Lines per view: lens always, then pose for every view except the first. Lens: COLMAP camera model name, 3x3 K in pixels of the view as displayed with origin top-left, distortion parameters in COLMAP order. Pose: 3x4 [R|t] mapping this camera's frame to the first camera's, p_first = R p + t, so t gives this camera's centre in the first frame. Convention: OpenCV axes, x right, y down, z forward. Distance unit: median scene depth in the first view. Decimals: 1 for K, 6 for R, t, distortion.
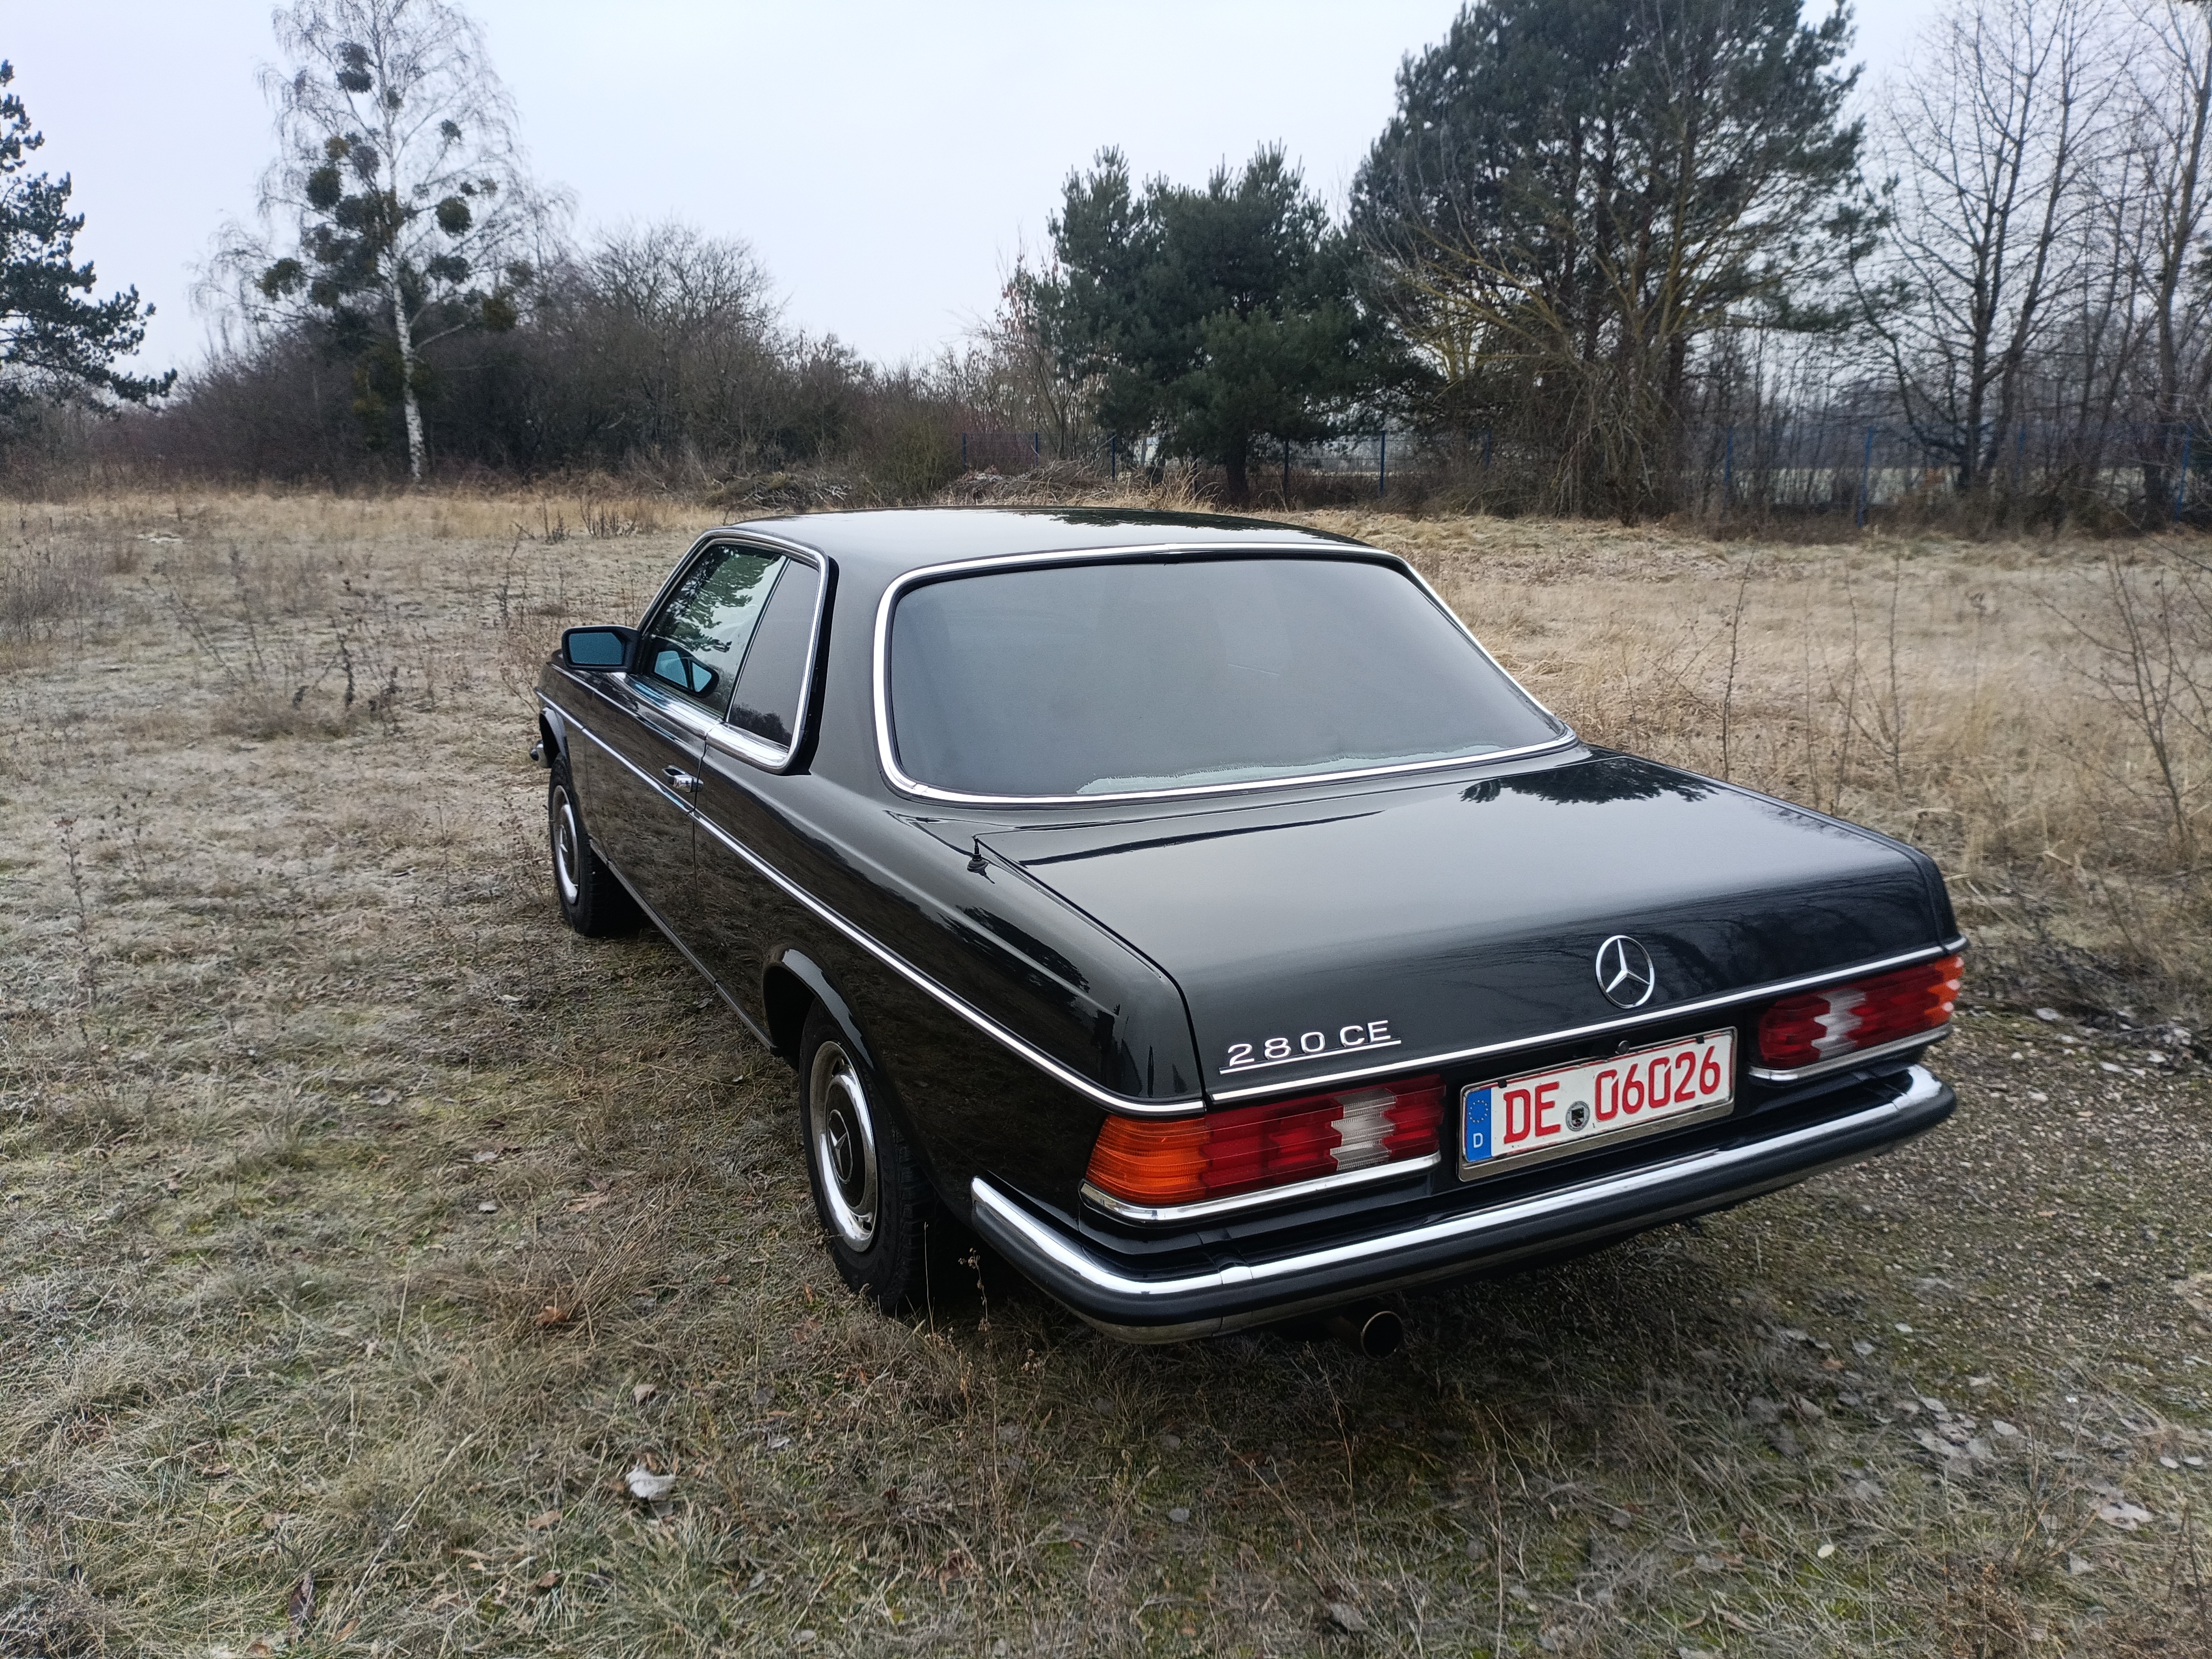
lens RADIAL K [[1654.0, 0, 1106.0], [0, 1654.0, 829.5], [0, 0, 1]] dist [0.078127, -0.097038]
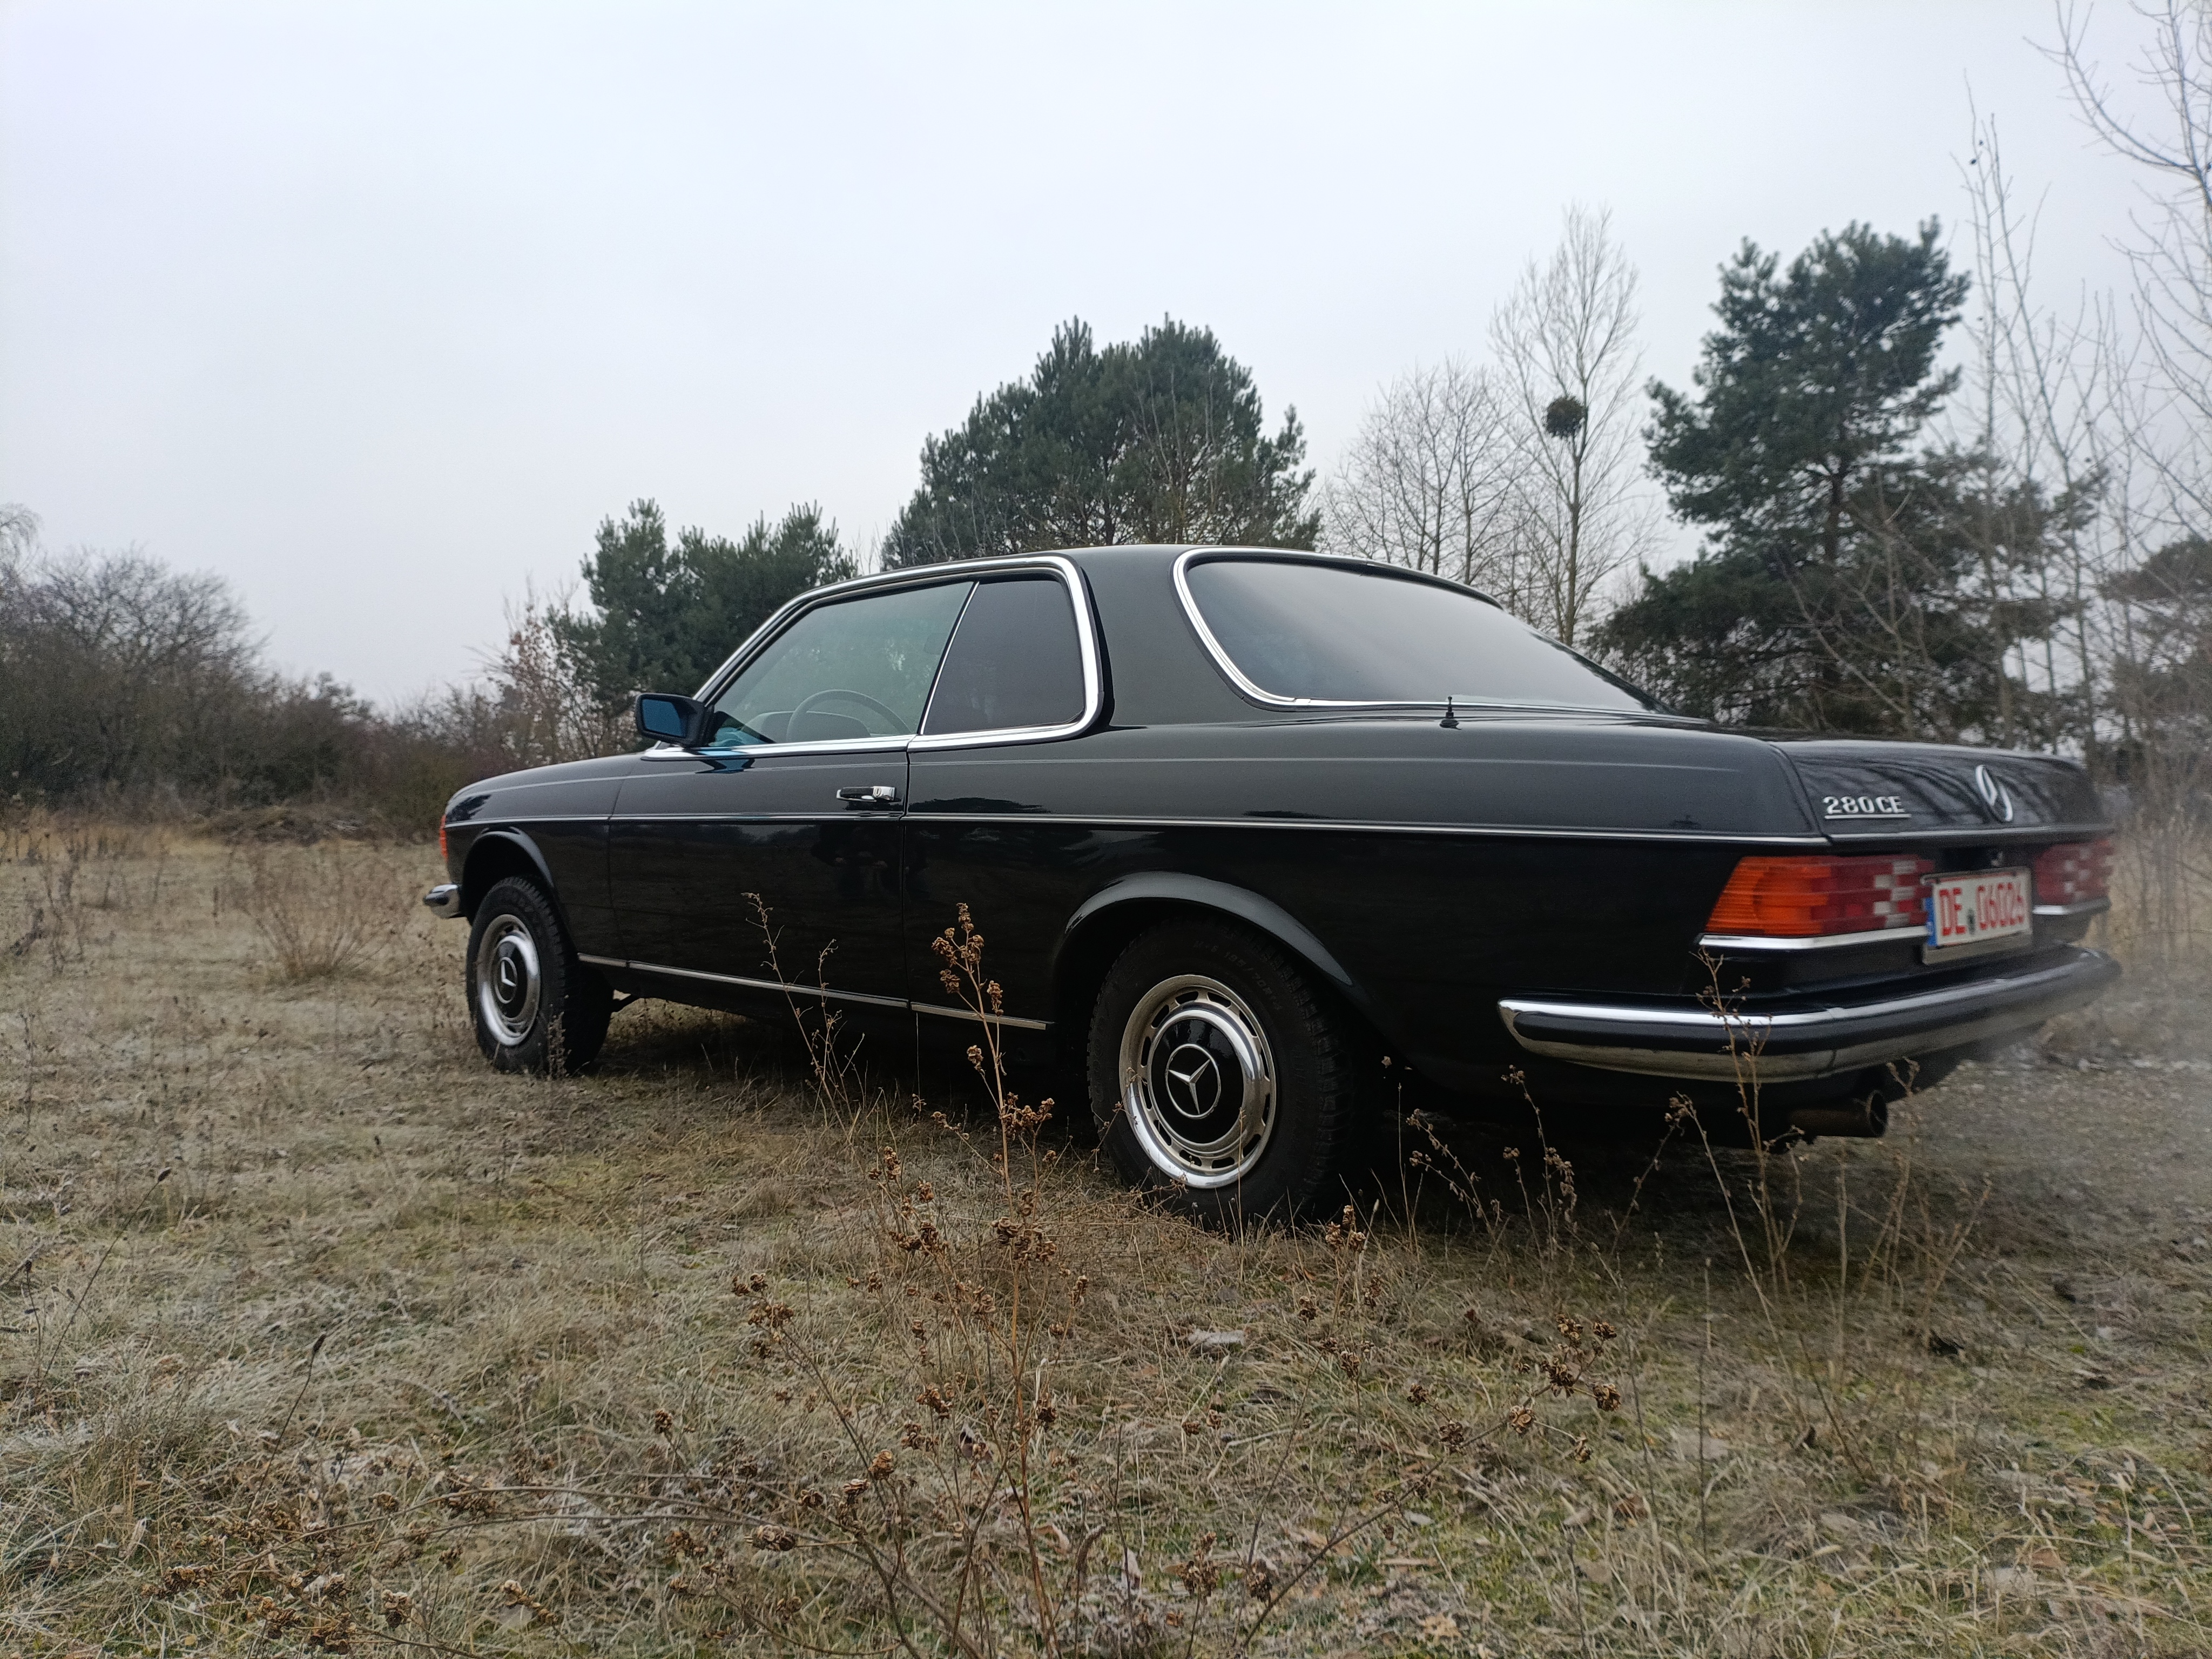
lens RADIAL K [[1666.8, 0, 1106.0], [0, 1666.8, 829.5], [0, 0, 1]] dist [0.066263, -0.082566]
pose [[0.952764, -0.002841, 0.303700, -0.042874], [0.068581, 0.976142, -0.206018, 0.020795], [-0.295869, 0.217115, 0.930227, 0.004046]]
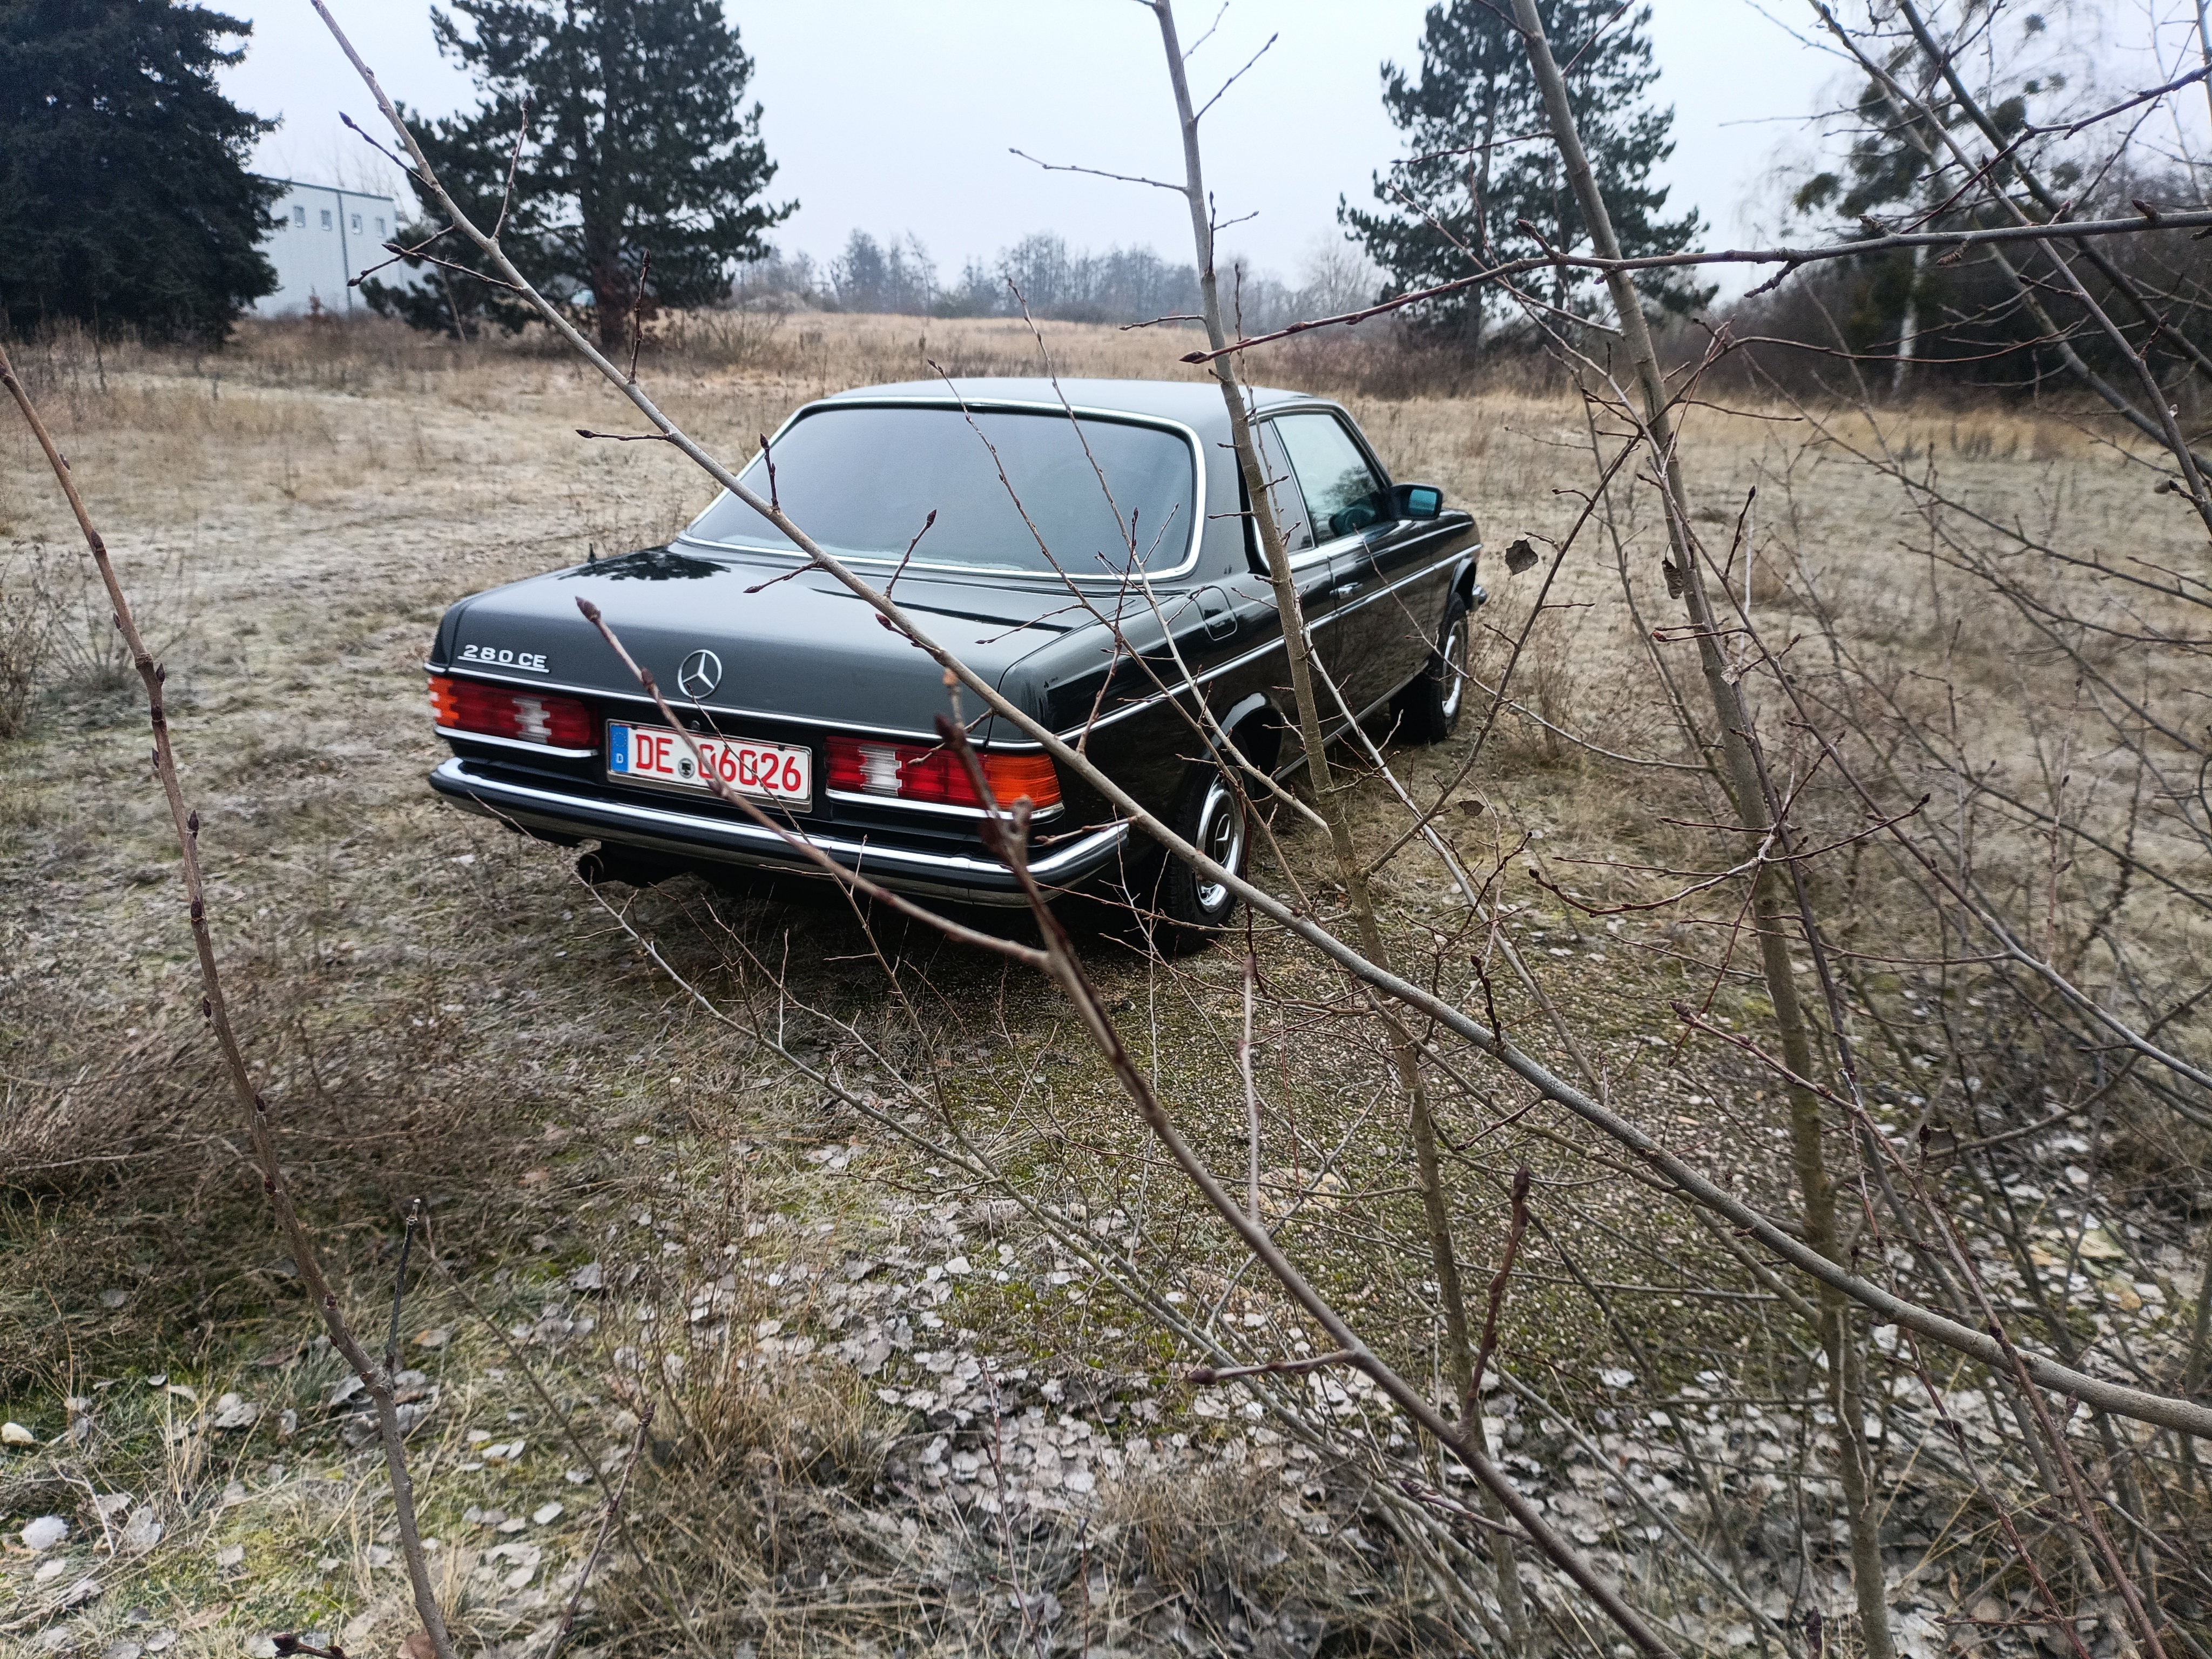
lens RADIAL K [[1688.7, 0, 1106.0], [0, 1688.7, 829.5], [0, 0, 1]] dist [0.060957, -0.071399]
pose [[0.628403, 0.239269, -0.740175, 0.110576], [-0.208744, 0.968489, 0.135852, -0.004001], [0.749357, 0.069138, 0.658547, 0.018938]]
